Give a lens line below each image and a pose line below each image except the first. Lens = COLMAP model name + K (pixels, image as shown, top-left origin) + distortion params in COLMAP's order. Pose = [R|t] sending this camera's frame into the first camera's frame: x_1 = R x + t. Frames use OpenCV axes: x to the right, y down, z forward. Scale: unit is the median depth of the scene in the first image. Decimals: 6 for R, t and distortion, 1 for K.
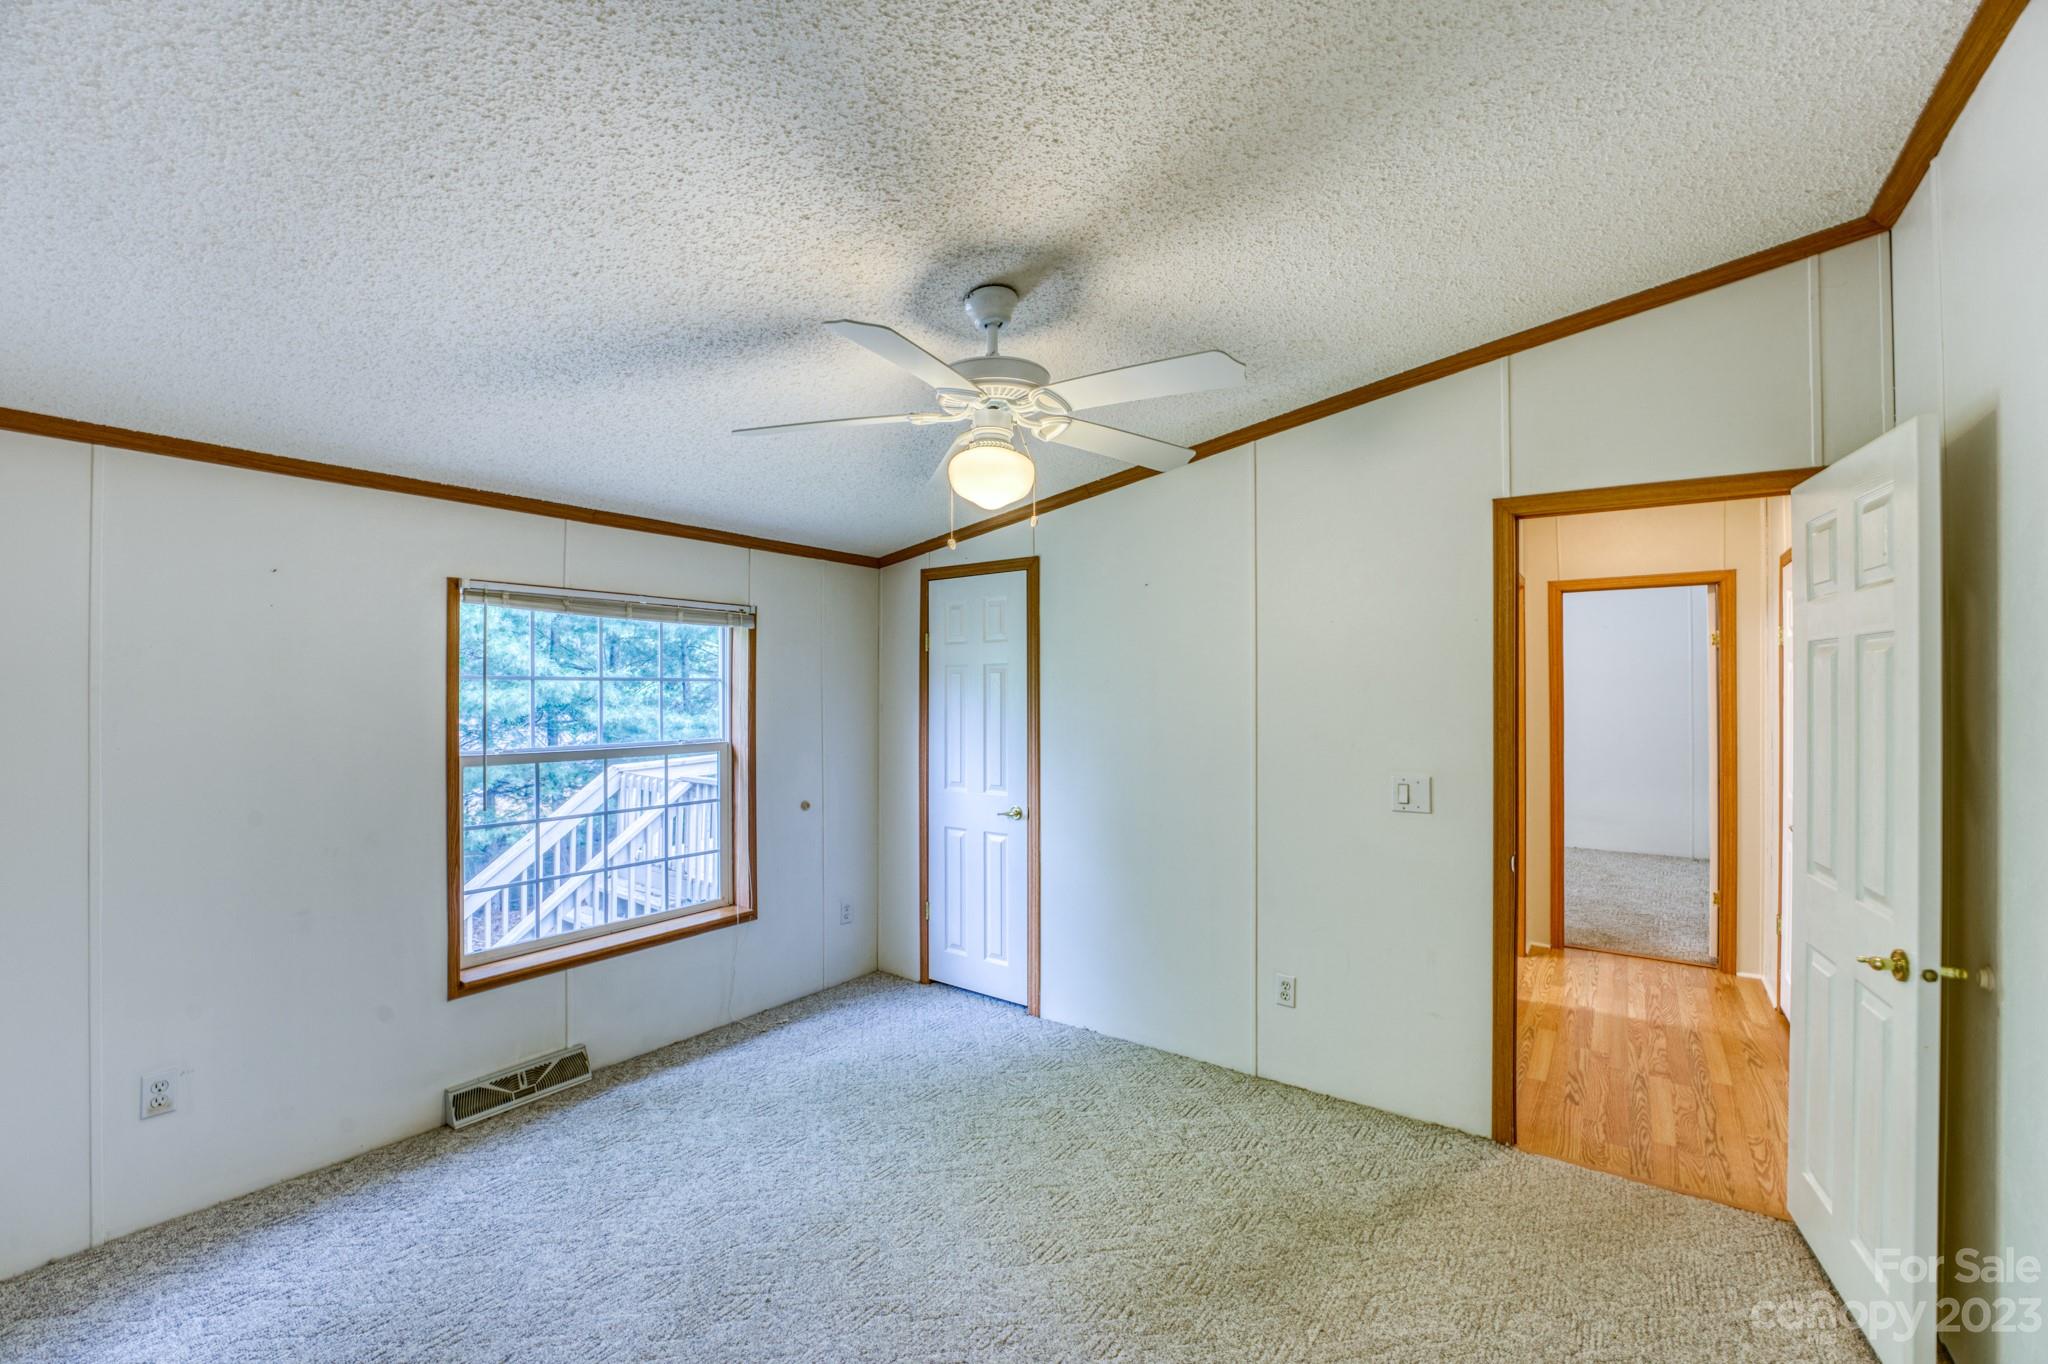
lens RADIAL K [[832.0, 0, 1041.0], [0, 832.0, 681.8], [0, 0, 1]] dist [-0.027729, 0.002767]
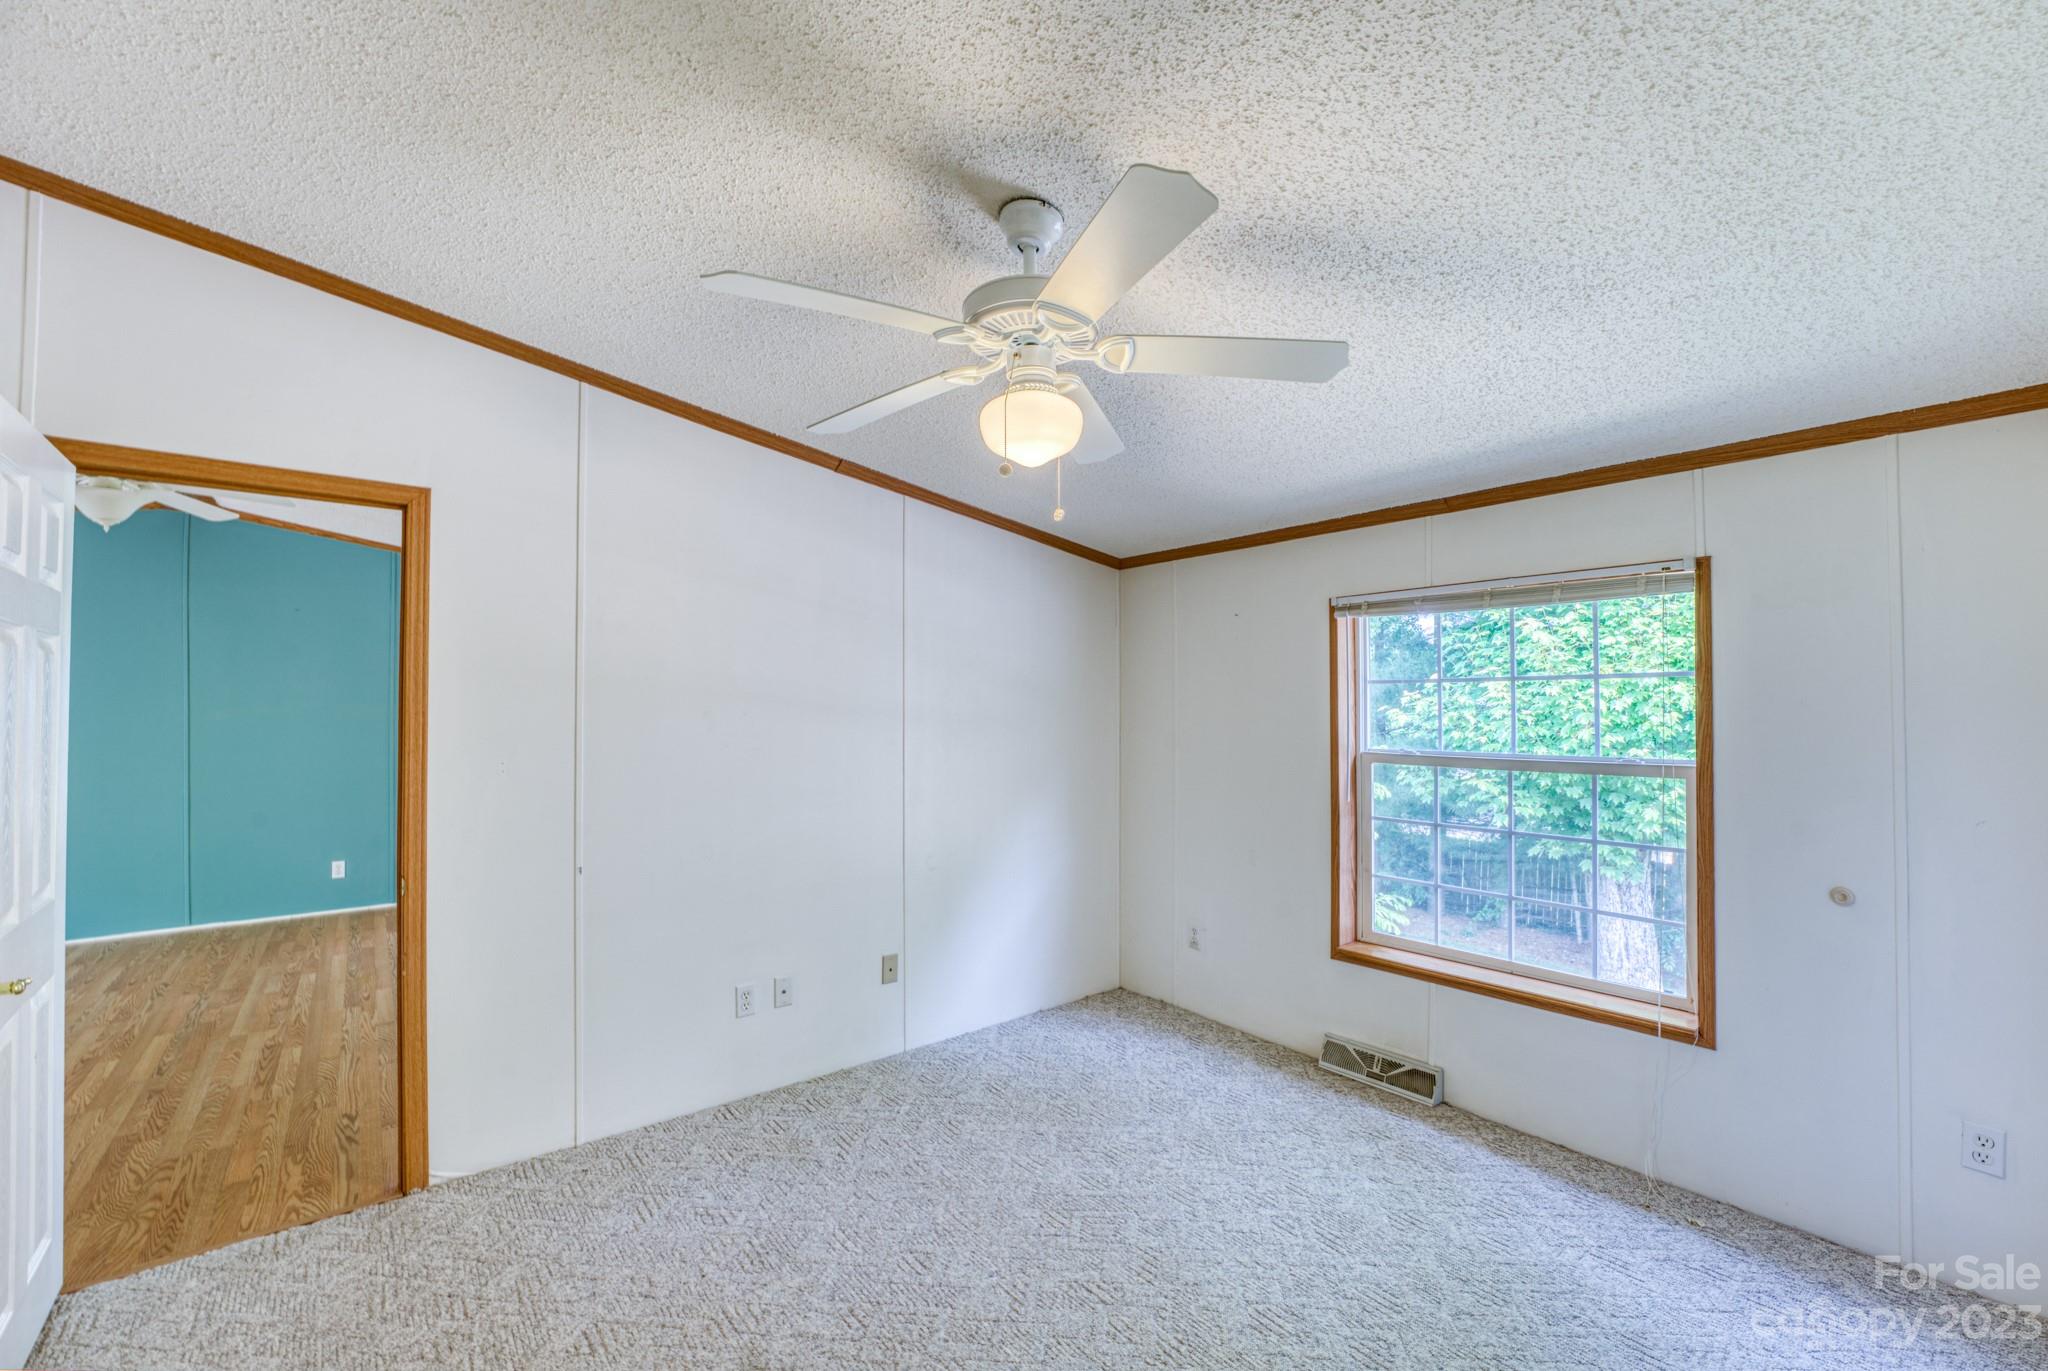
lens RADIAL K [[832.0, 0, 1011.3], [0, 832.0, 687.8], [0, 0, 1]] dist [-0.027729, 0.002767]
pose [[-0.277033, -0.020587, -0.960640, 0.523202], [0.013598, 0.999586, -0.025343, 0.024028], [0.960764, -0.020083, -0.276638, 0.849377]]
